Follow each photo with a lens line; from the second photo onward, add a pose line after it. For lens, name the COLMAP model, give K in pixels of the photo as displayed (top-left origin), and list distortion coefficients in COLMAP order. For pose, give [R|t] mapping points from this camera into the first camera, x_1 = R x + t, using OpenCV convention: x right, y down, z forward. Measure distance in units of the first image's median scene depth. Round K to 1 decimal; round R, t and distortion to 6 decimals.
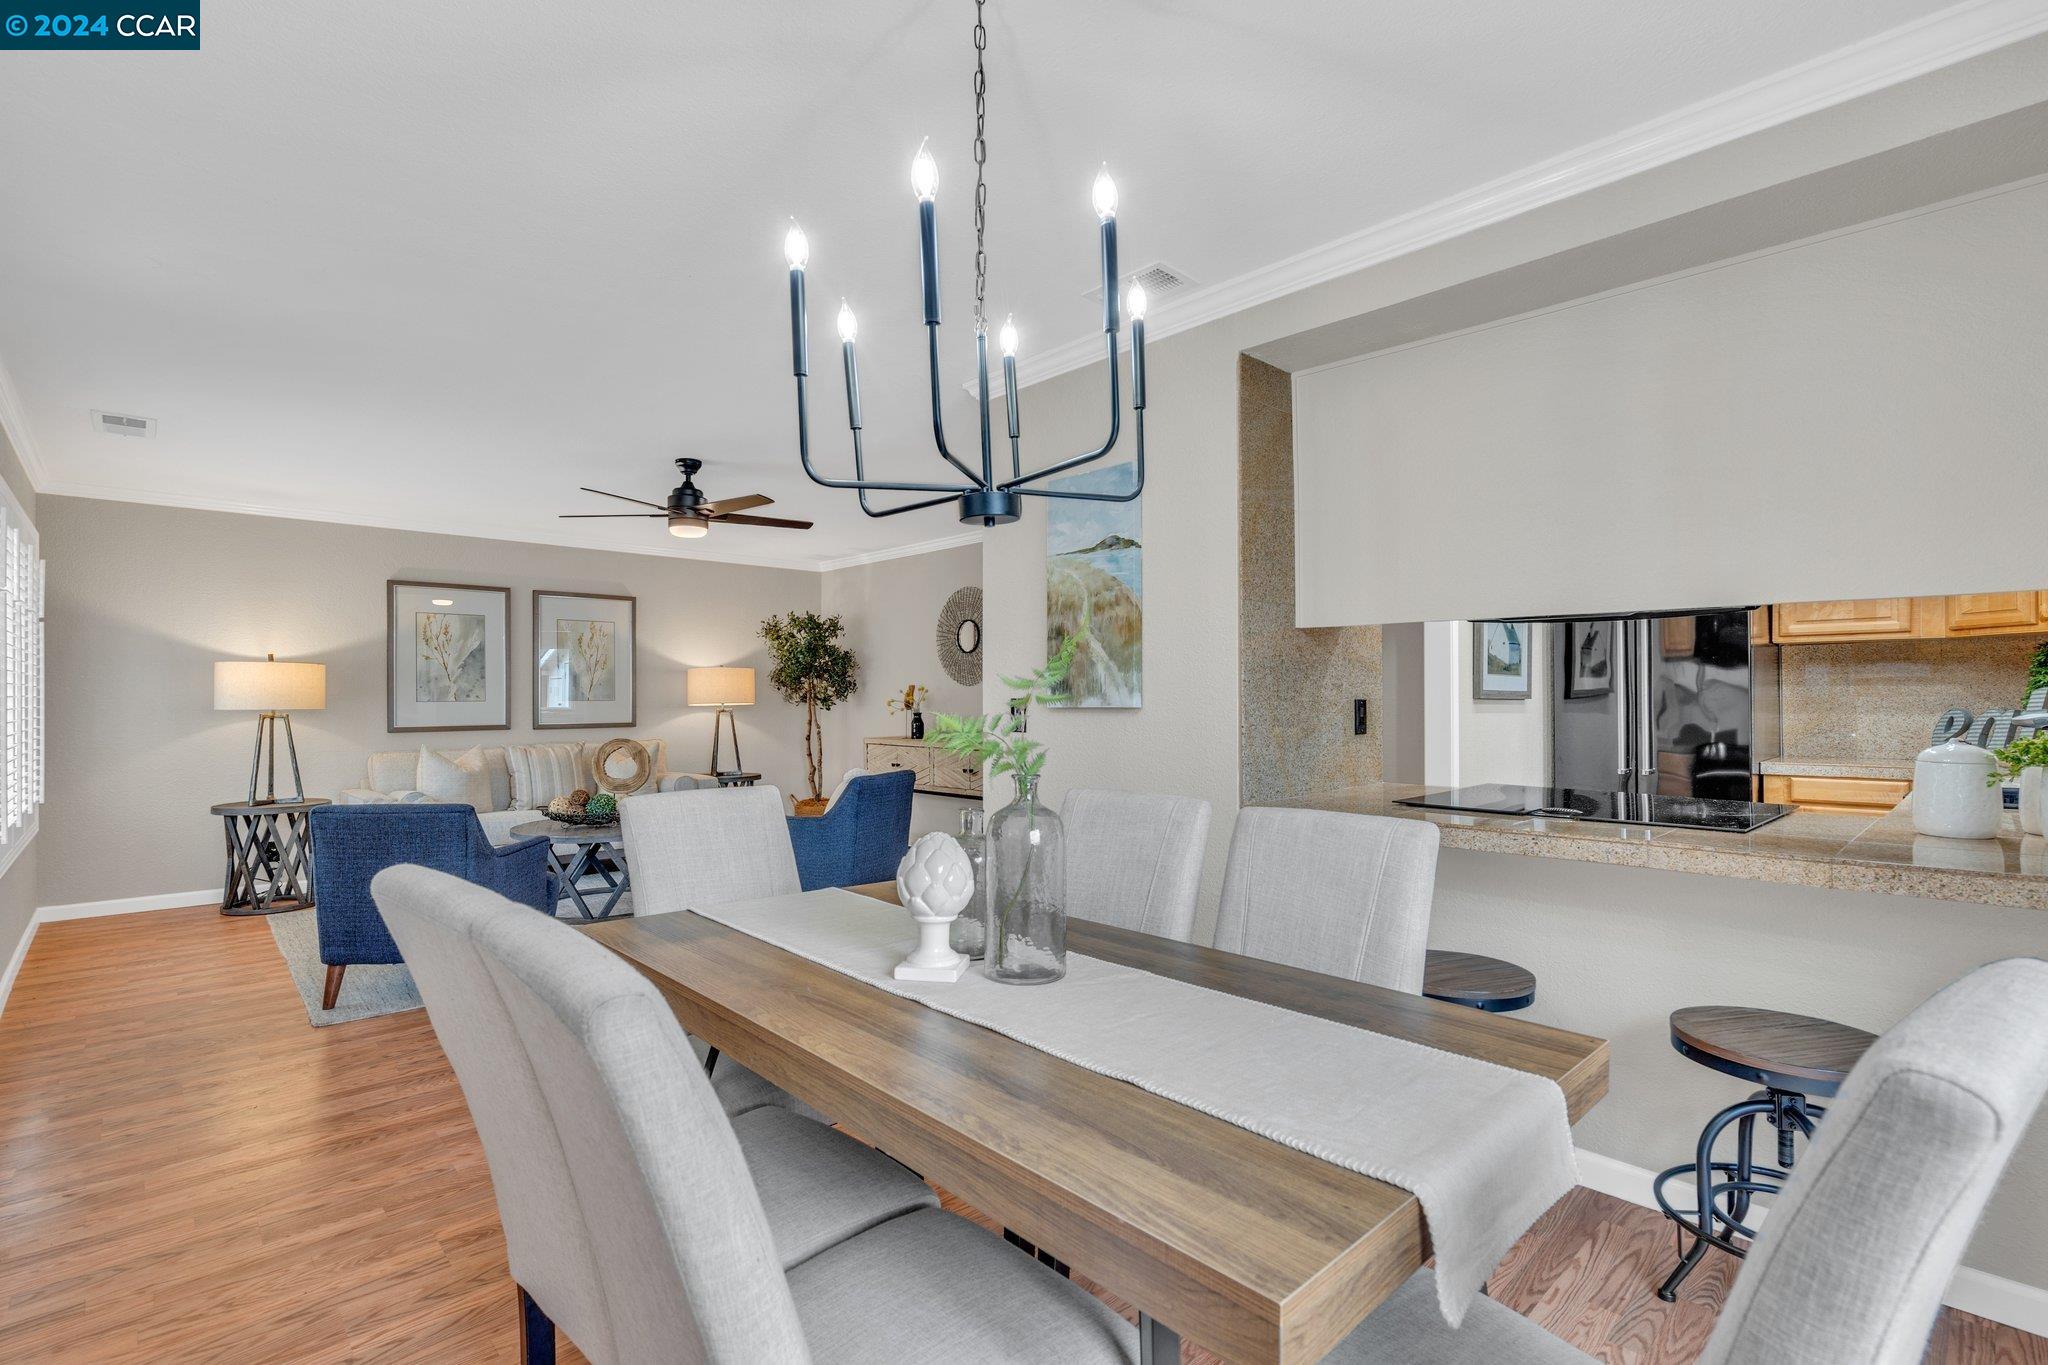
lens RADIAL K [[932.2, 0, 1024.5], [0, 932.2, 706.1], [0, 0, 1]] dist [-0.007527, 0.001352]
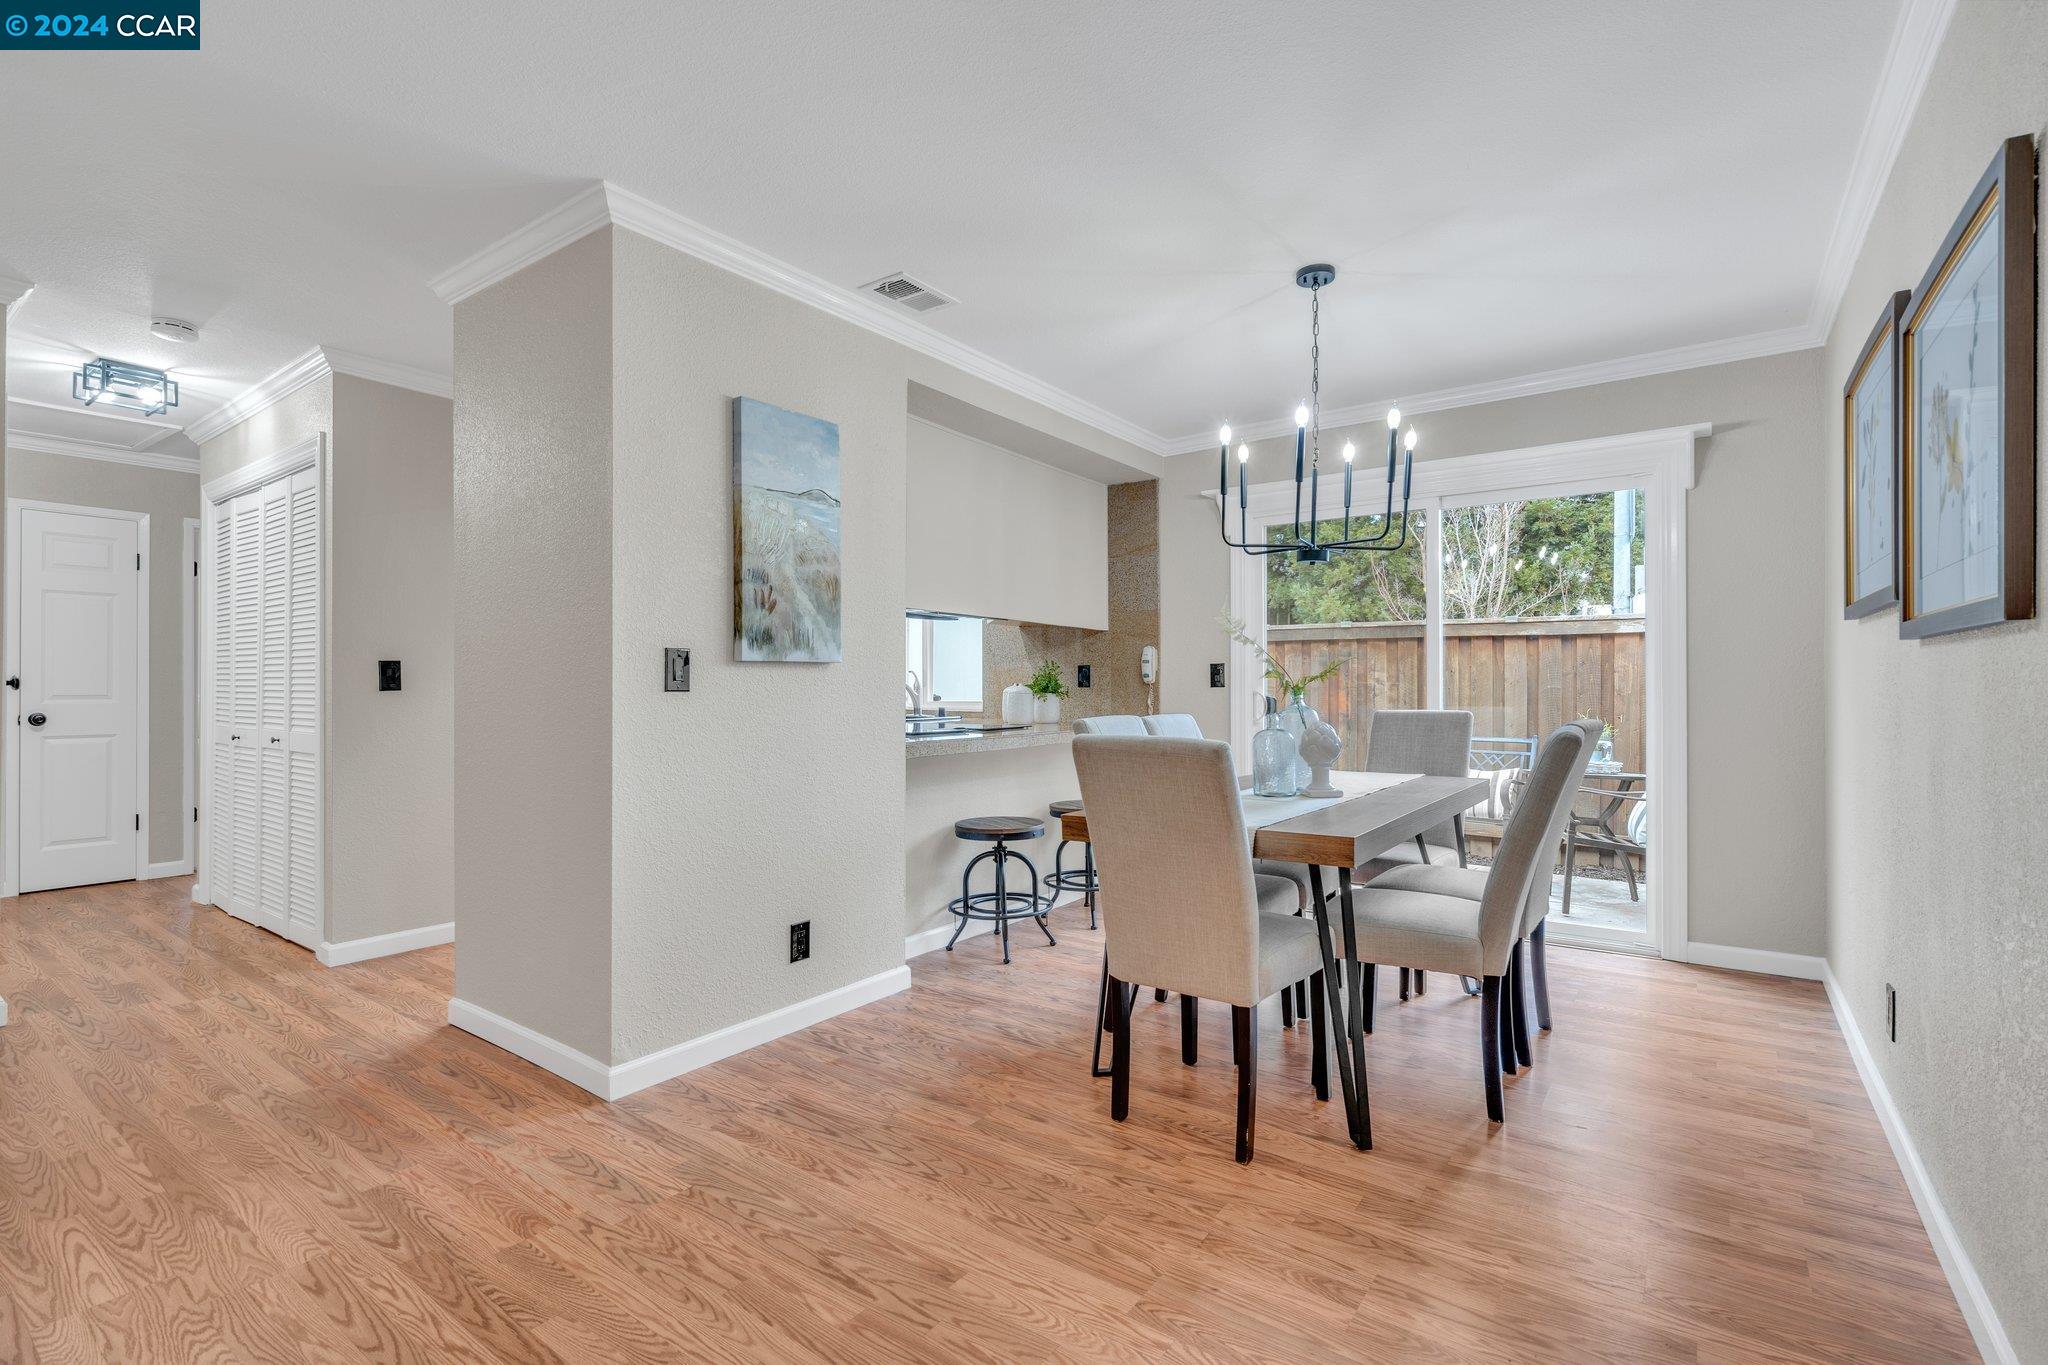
lens RADIAL K [[932.2, 0, 1035.3], [0, 932.2, 696.0], [0, 0, 1]] dist [-0.007527, 0.001352]
pose [[-0.188570, -0.008211, 0.982025, -0.530036], [0.008630, 0.999913, 0.010018, 0.016906], [-0.982022, 0.010364, -0.188483, 0.552703]]
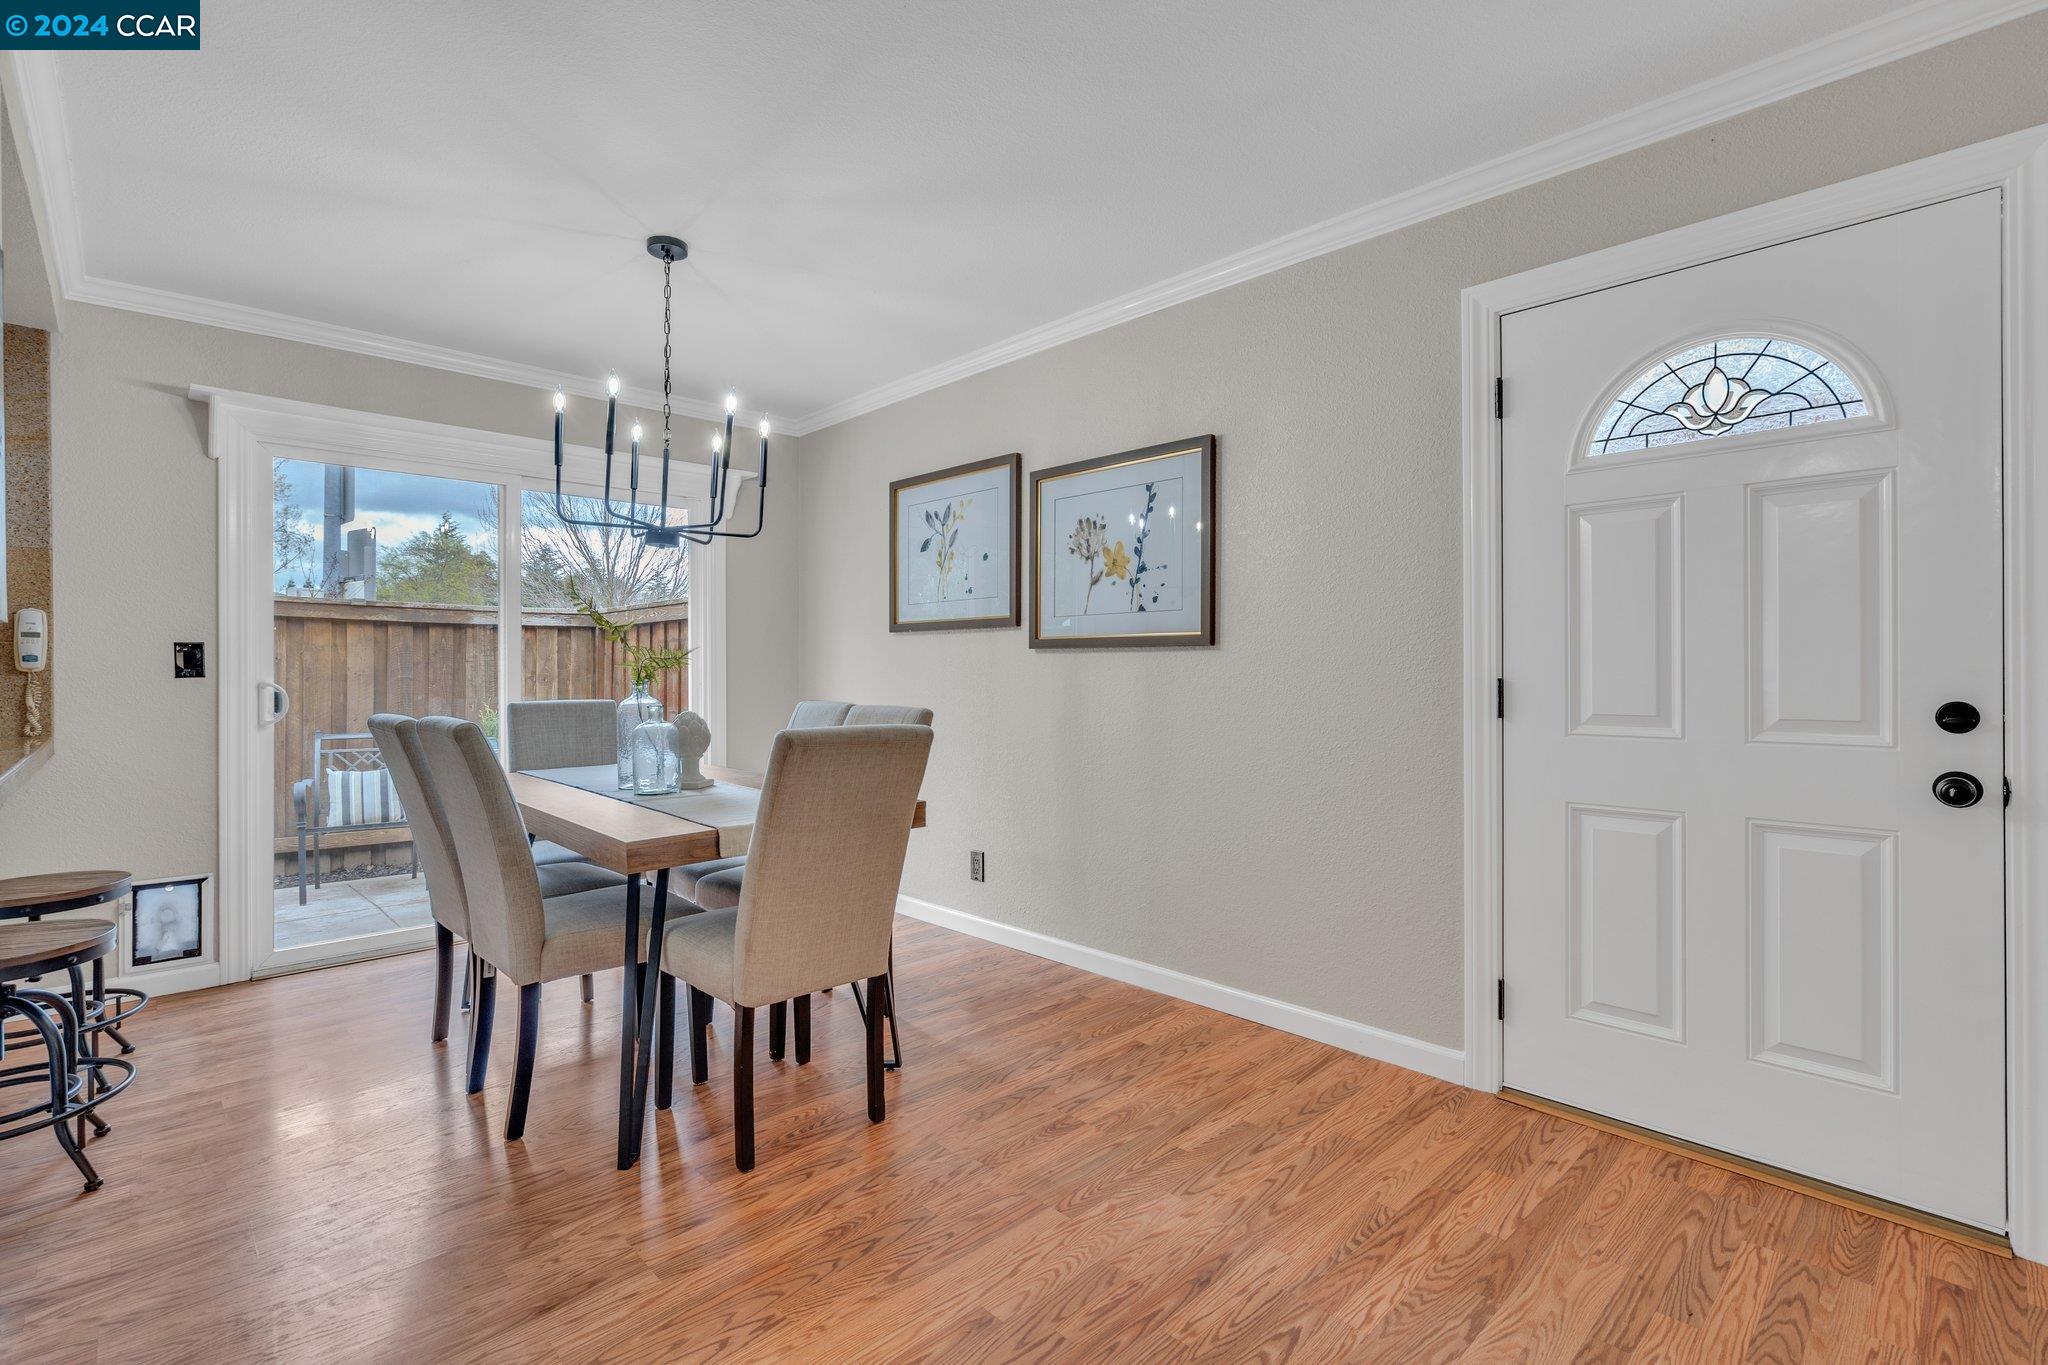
lens RADIAL K [[932.2, 0, 1021.2], [0, 932.2, 675.0], [0, 0, 1]] dist [-0.007527, 0.001352]
pose [[-0.999974, 0.004617, -0.005619, -0.215203], [0.004572, 0.999958, 0.007929, 0.014860], [0.005656, 0.007903, -0.999953, 0.819972]]
